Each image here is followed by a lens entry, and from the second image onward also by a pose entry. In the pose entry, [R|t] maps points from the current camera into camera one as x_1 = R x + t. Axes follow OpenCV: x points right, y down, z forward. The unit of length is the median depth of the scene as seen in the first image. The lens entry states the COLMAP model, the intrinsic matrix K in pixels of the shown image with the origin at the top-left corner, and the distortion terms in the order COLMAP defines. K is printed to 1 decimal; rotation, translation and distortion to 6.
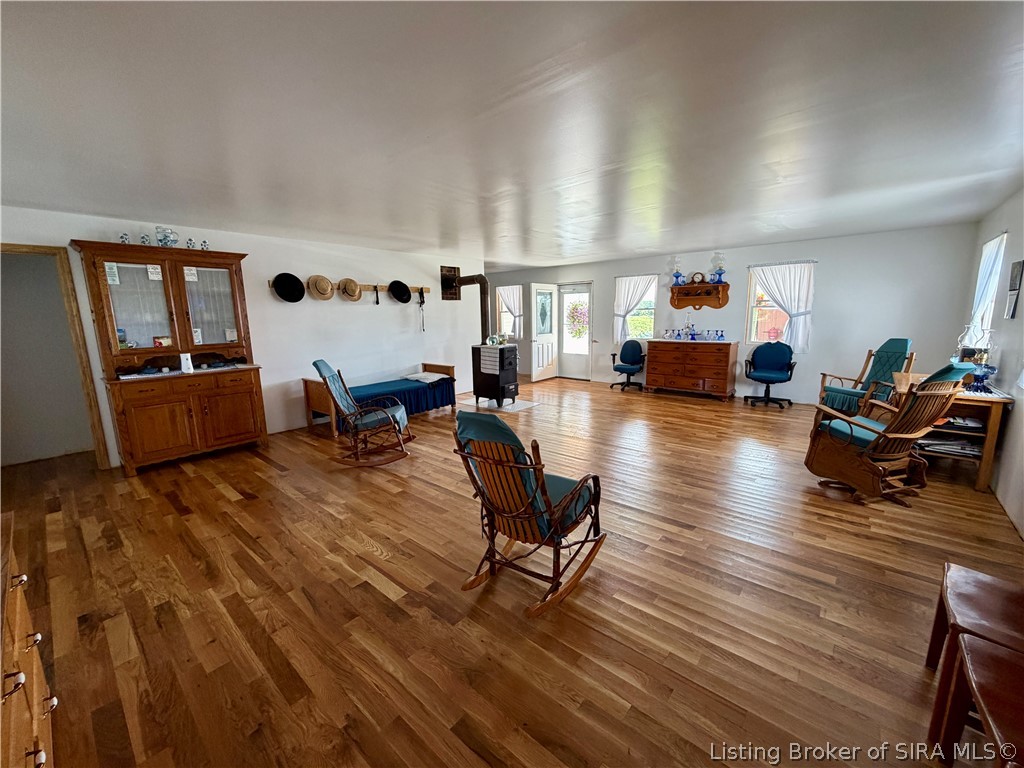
lens RADIAL K [[408.6, 0, 509.3], [0, 408.6, 384.7], [0, 0, 1]] dist [-0.000027, -0.000309]
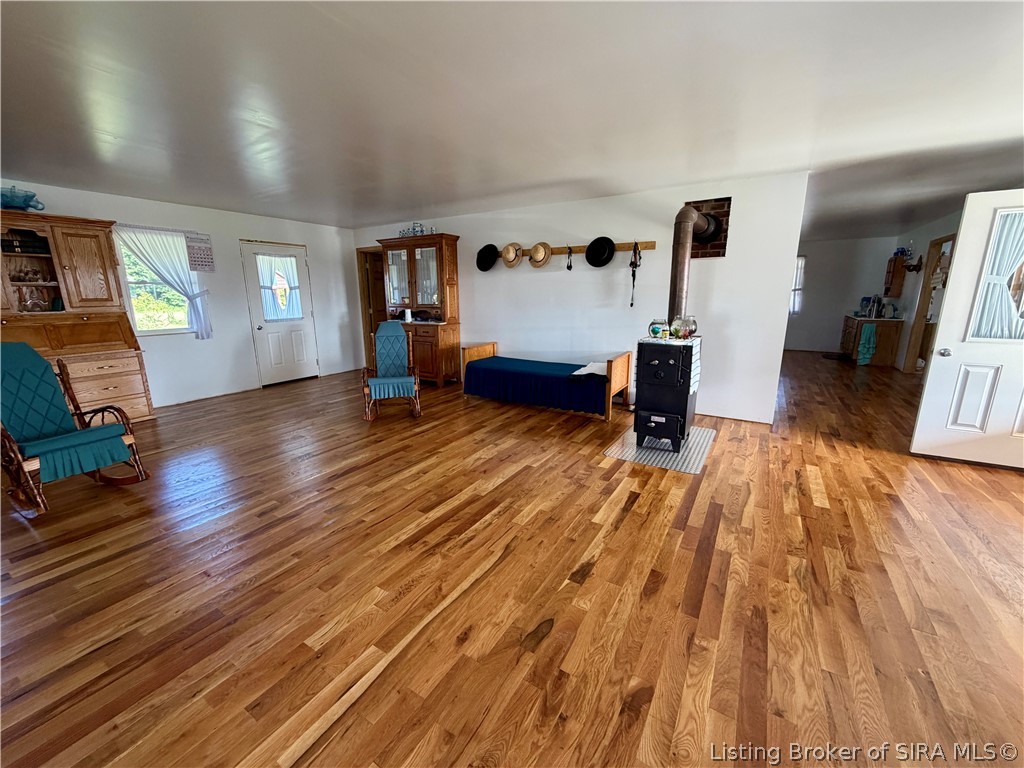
lens RADIAL K [[408.6, 0, 509.7], [0, 408.6, 384.3], [0, 0, 1]] dist [-0.000027, -0.000309]
pose [[0.152599, 0.236697, -0.959525, 0.554201], [-0.166591, 0.963164, 0.211101, -0.137555], [0.974146, 0.127634, 0.186410, 0.817484]]
